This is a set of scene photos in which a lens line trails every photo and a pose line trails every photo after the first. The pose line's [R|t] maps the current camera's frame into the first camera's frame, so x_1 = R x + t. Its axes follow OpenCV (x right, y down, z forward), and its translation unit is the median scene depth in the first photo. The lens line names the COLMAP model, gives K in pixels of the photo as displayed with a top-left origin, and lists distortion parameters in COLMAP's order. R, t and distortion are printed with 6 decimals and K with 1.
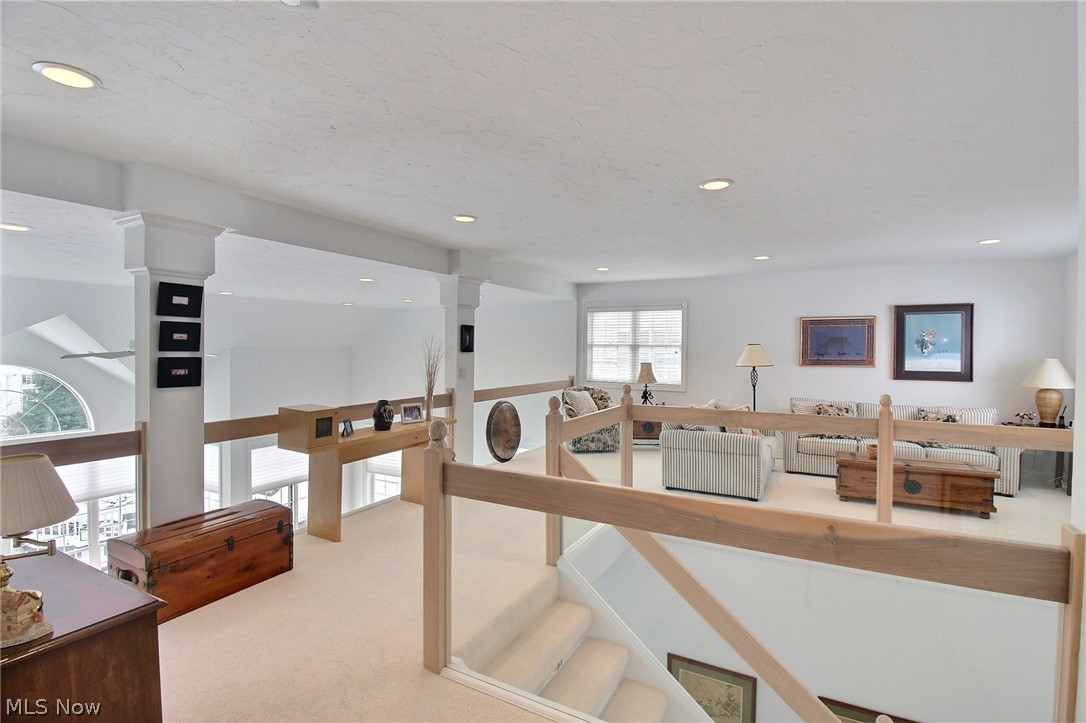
lens RADIAL K [[507.4, 0, 544.4], [0, 507.4, 357.5], [0, 0, 1]] dist [-0.008290, -0.003638]
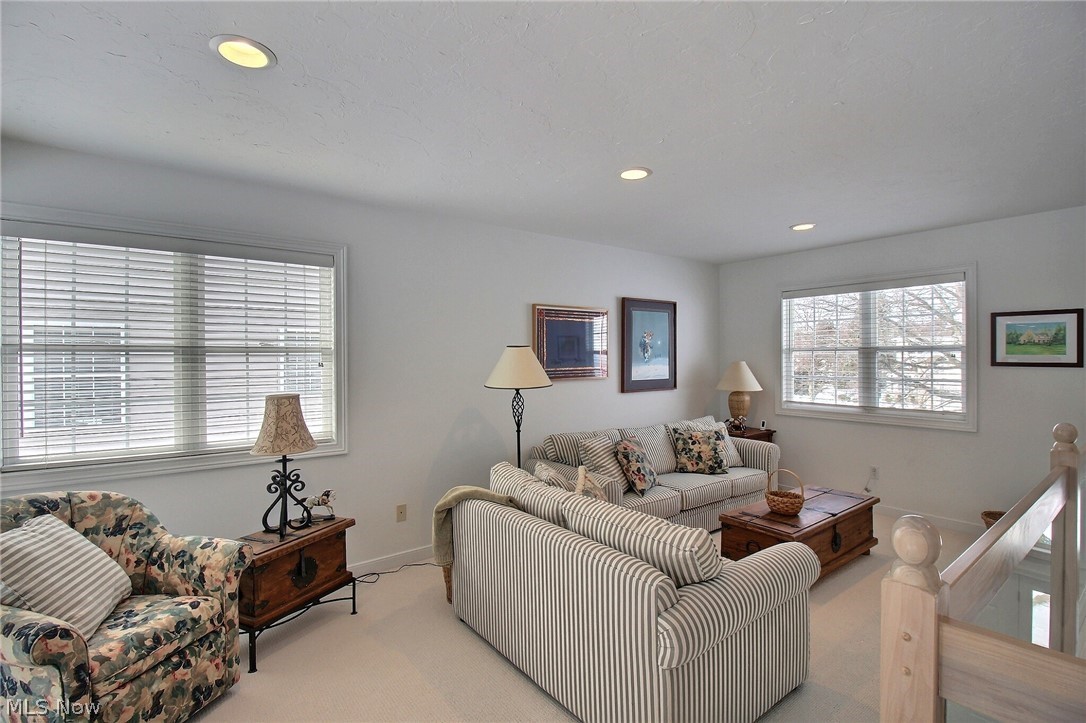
lens RADIAL K [[507.4, 0, 542.9], [0, 507.4, 363.3], [0, 0, 1]] dist [-0.008290, -0.003638]
pose [[0.389049, -0.026294, 0.920842, -0.074640], [0.022435, 0.999567, 0.019064, -0.019039], [-0.920944, 0.013242, 0.389470, 0.804337]]
